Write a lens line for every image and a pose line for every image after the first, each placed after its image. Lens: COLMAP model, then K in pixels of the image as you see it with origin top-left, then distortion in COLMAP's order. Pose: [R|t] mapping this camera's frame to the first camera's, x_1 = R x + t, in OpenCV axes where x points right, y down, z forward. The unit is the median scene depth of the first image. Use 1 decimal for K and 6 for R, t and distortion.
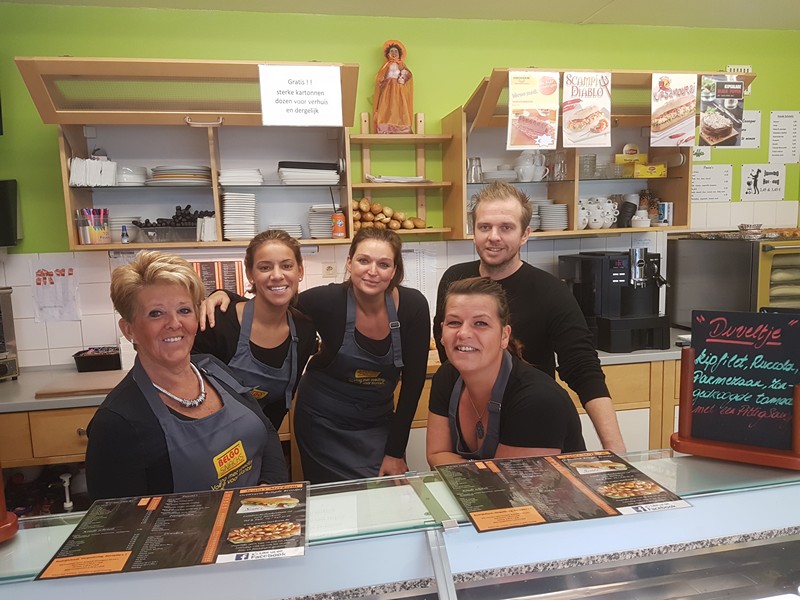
lens RADIAL K [[614.1, 0, 391.0], [0, 614.1, 321.4], [0, 0, 1]] dist [0.084223, -0.131051]
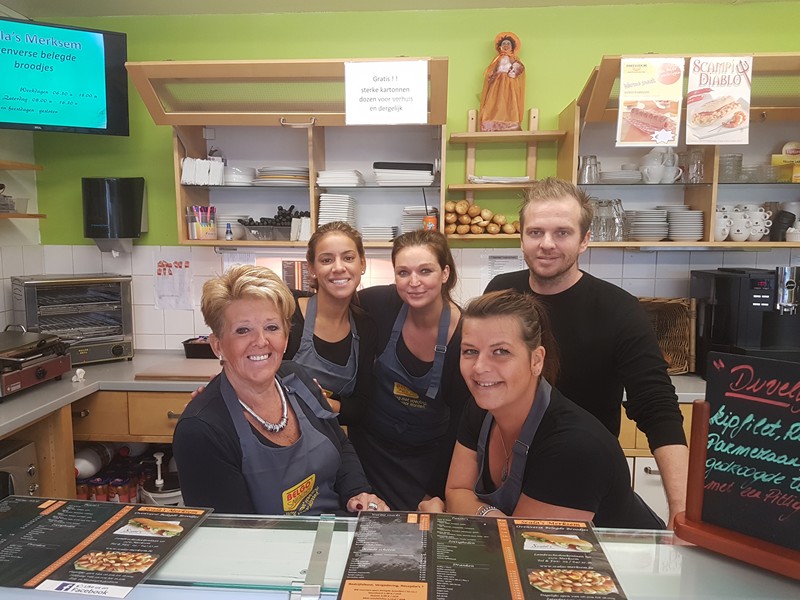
lens RADIAL K [[614.1, 0, 388.9], [0, 614.1, 315.9], [0, 0, 1]] dist [0.084223, -0.131051]
pose [[0.962912, 0.066814, -0.261412, 0.122394], [-0.070501, 0.997500, -0.004741, -0.012116], [0.260442, 0.022995, 0.965216, 0.071157]]
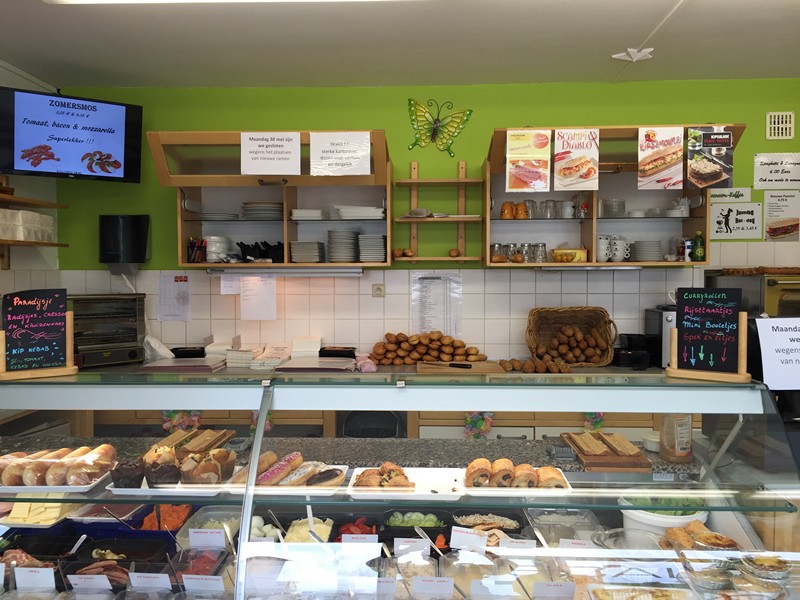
lens RADIAL K [[694.2, 0, 396.8], [0, 694.2, 298.5], [0, 0, 1]] dist [0.062648, -0.099907]
pose [[0.968838, 0.035984, -0.245066, 0.315881], [-0.063069, 0.992619, -0.103589, 0.080879], [0.239530, 0.115817, 0.963956, -0.330570]]
